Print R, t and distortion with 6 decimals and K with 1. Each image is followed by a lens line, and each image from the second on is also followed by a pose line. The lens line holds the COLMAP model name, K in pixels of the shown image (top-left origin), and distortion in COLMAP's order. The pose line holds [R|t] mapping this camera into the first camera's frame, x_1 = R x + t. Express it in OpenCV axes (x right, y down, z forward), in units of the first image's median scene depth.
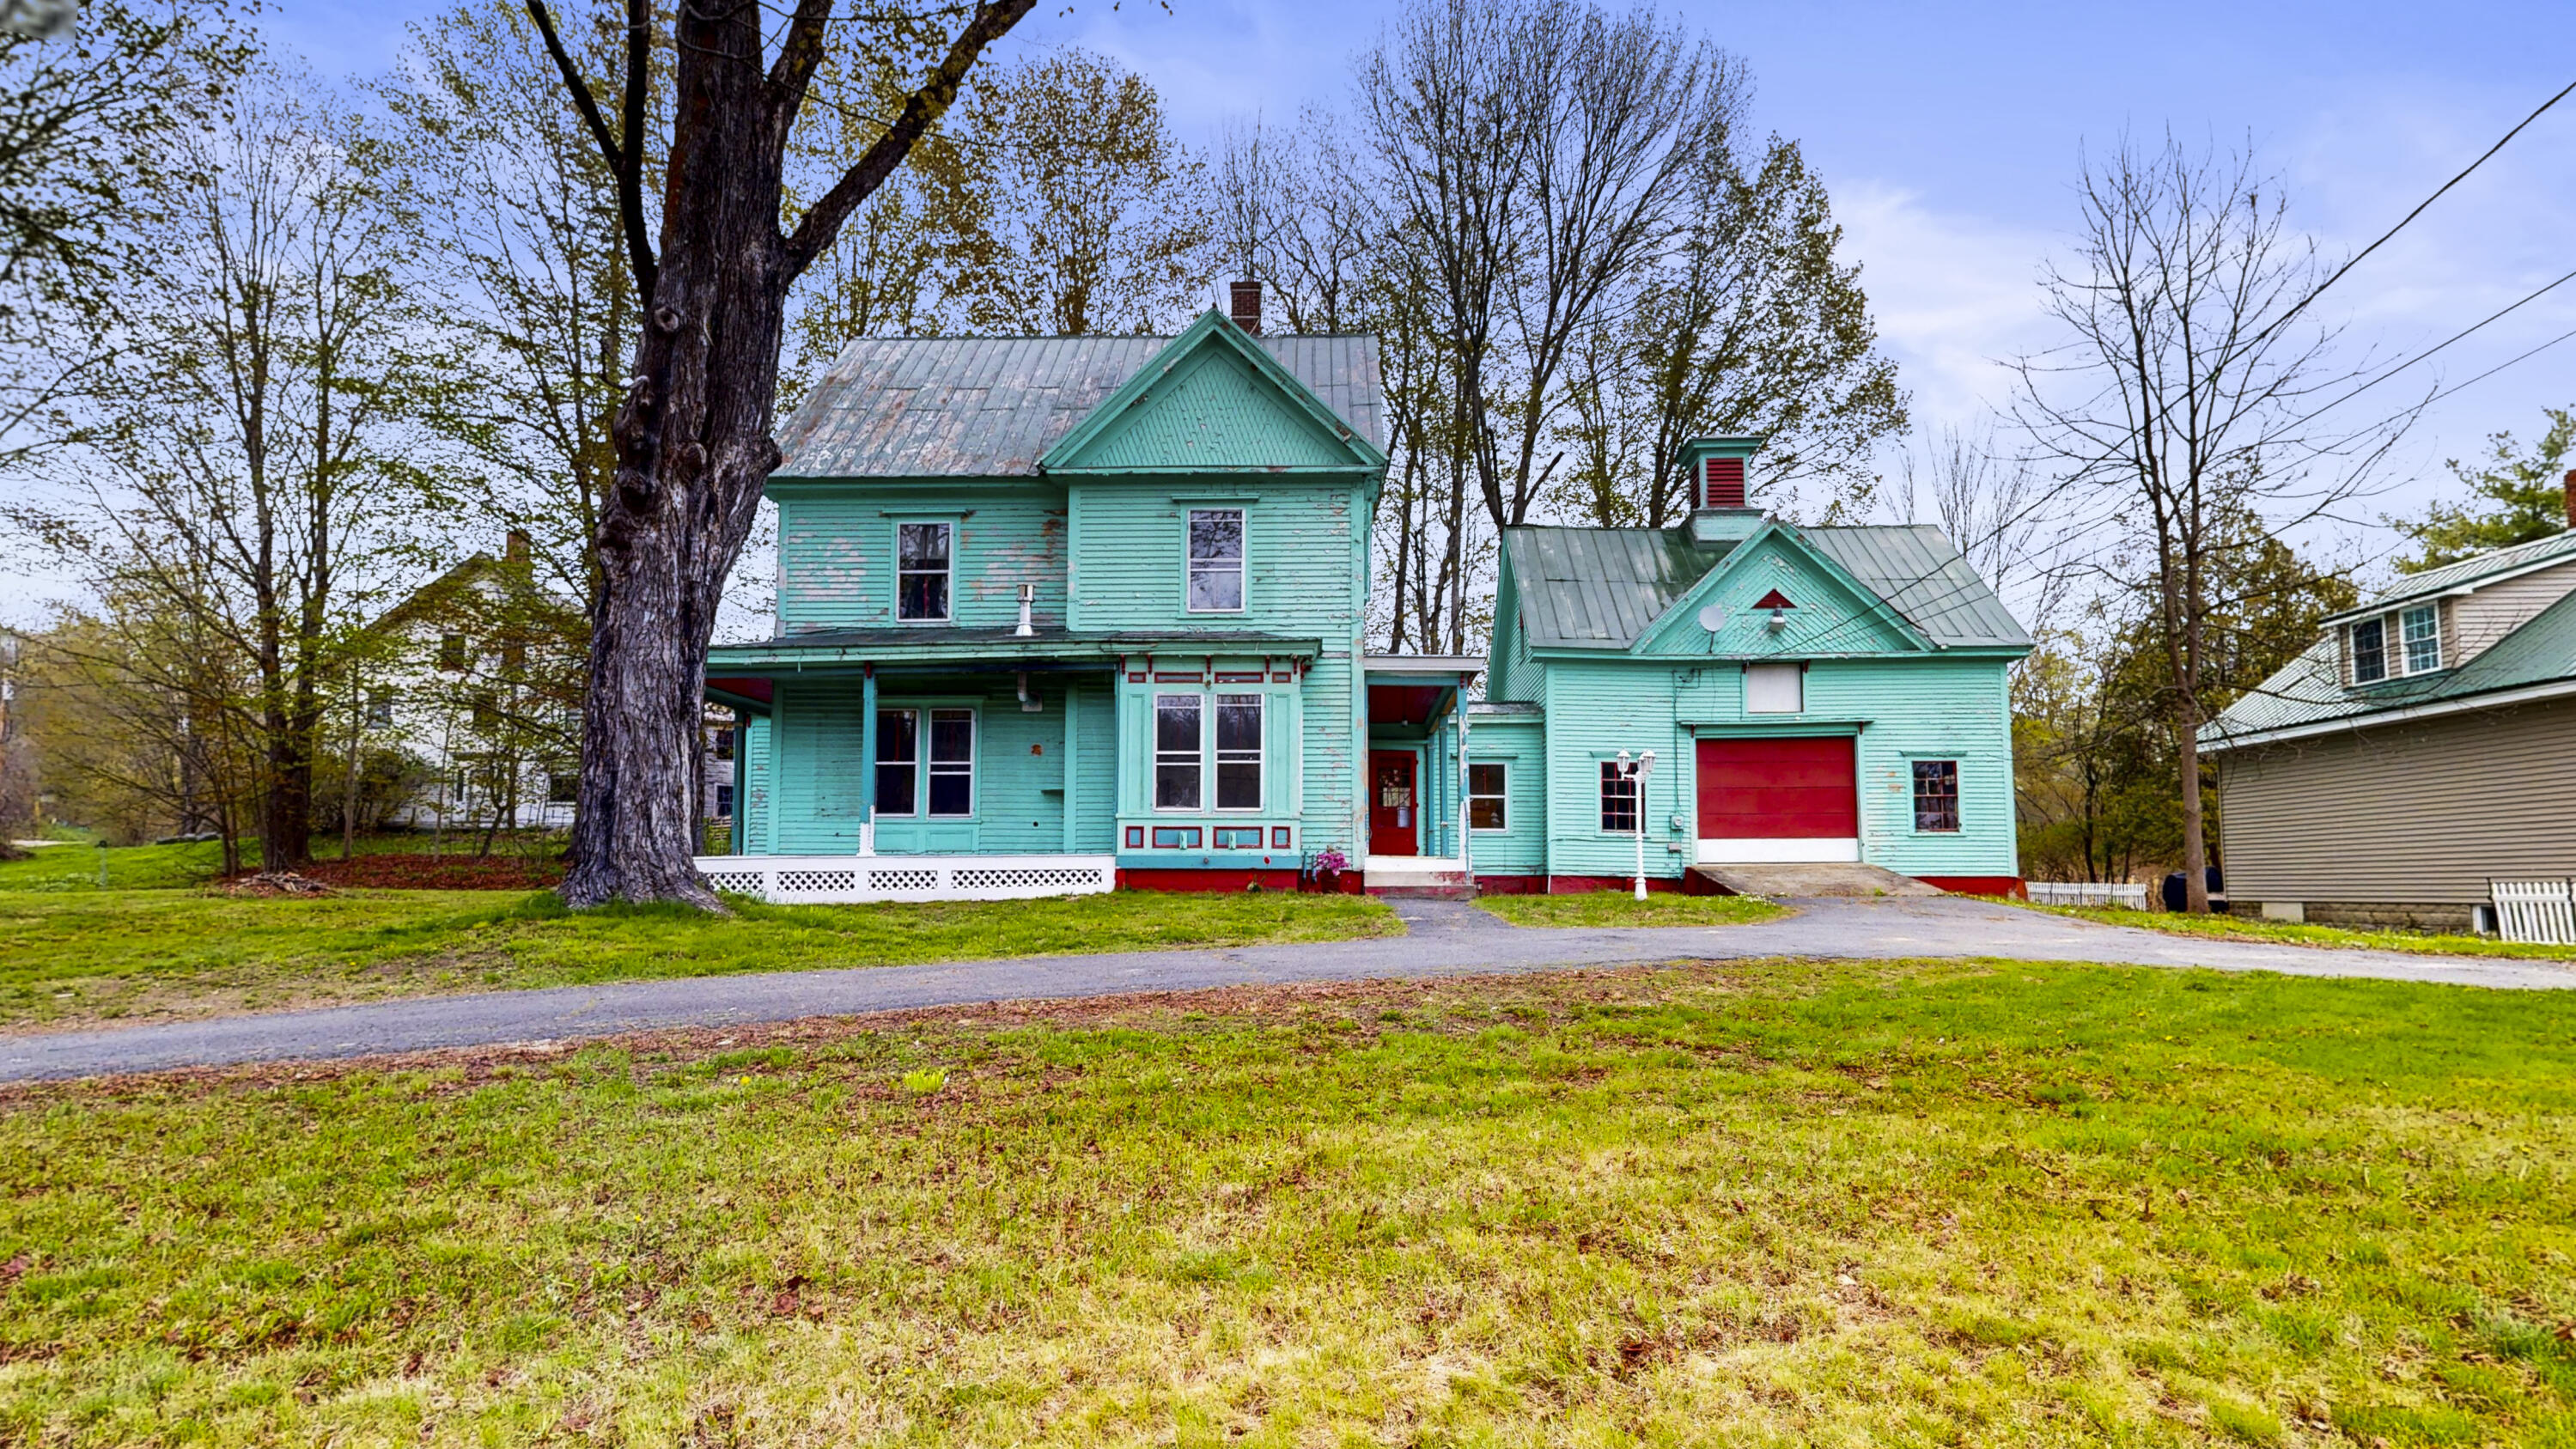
lens RADIAL K [[1362.5, 0, 1284.3], [0, 1362.5, 726.5], [0, 0, 1]] dist [0.002861, 0.001977]
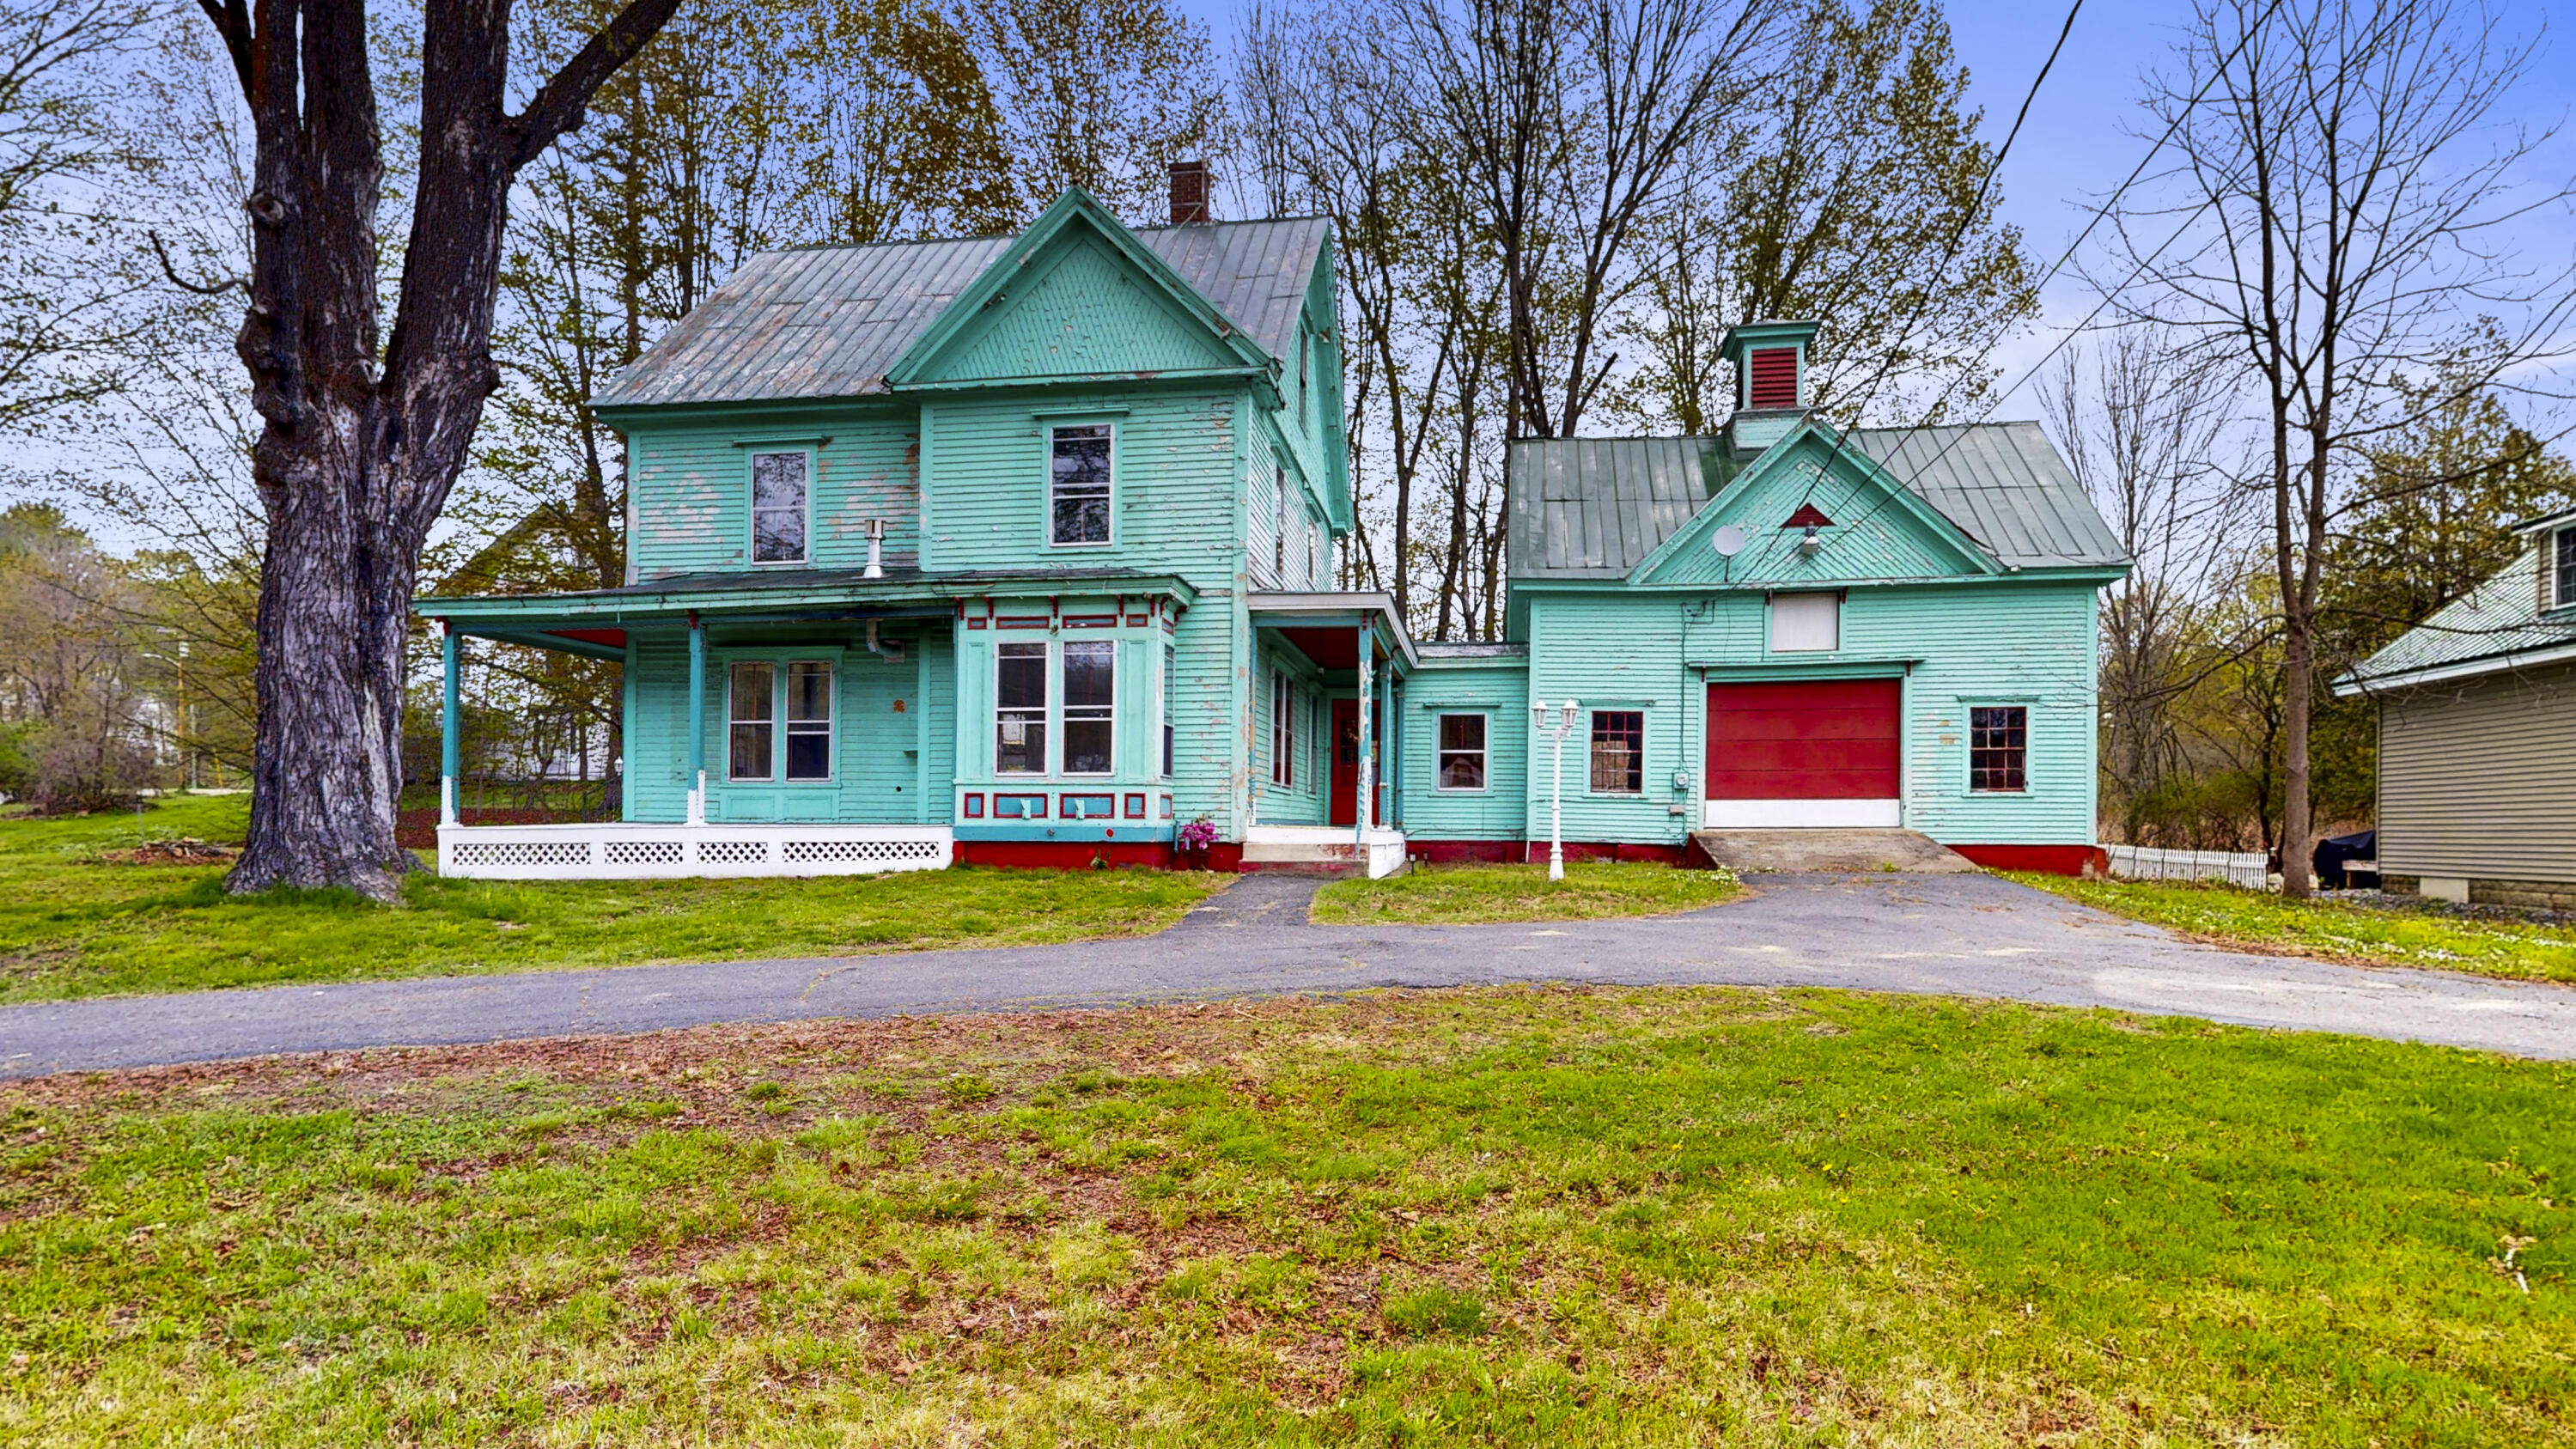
lens RADIAL K [[1369.6, 0, 1307.2], [0, 1369.6, 782.0], [0, 0, 1]] dist [0.001846, 0.000171]
pose [[0.992328, -0.001530, -0.123625, 0.192550], [0.011878, 0.996478, 0.083006, -0.004370], [0.123062, -0.083838, 0.988851, 0.136643]]
